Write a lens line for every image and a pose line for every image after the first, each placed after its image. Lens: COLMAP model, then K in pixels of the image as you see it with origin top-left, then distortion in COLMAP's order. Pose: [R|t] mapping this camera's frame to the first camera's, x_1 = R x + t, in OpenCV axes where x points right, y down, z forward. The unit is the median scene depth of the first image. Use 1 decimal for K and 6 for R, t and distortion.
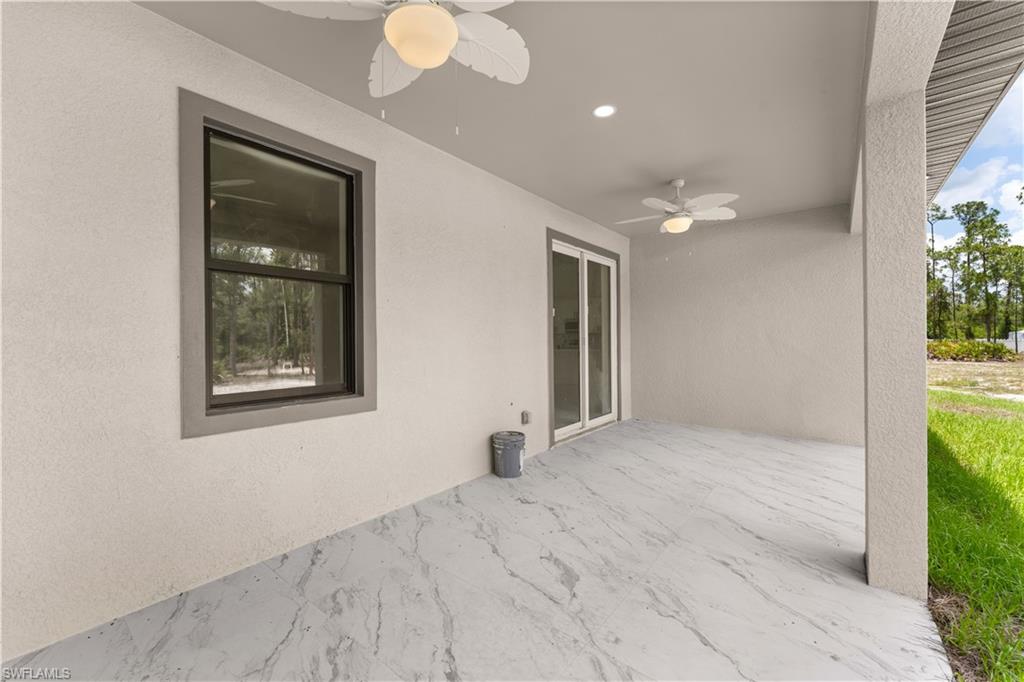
lens RADIAL K [[410.9, 0, 510.3], [0, 410.9, 339.3], [0, 0, 1]] dist [0.001609, 0.000326]
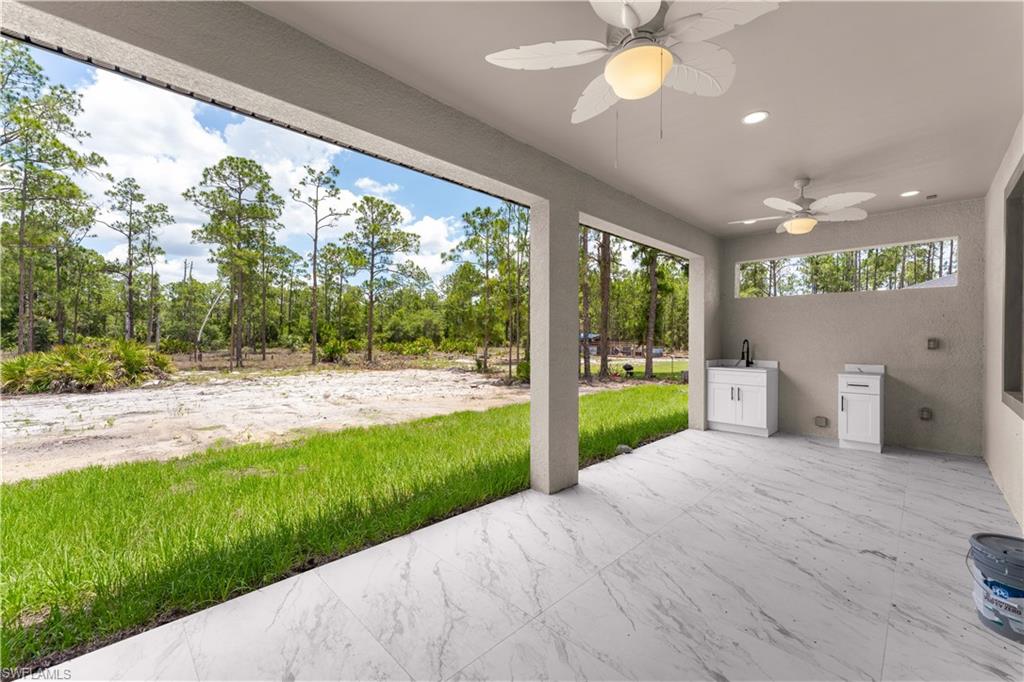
lens RADIAL K [[410.9, 0, 513.2], [0, 410.9, 338.2], [0, 0, 1]] dist [0.001609, 0.000326]
pose [[-0.993676, 0.003820, 0.112223, 0.740150], [0.003982, 0.999991, 0.001222, -0.020333], [-0.112217, 0.001661, -0.993682, 2.167216]]
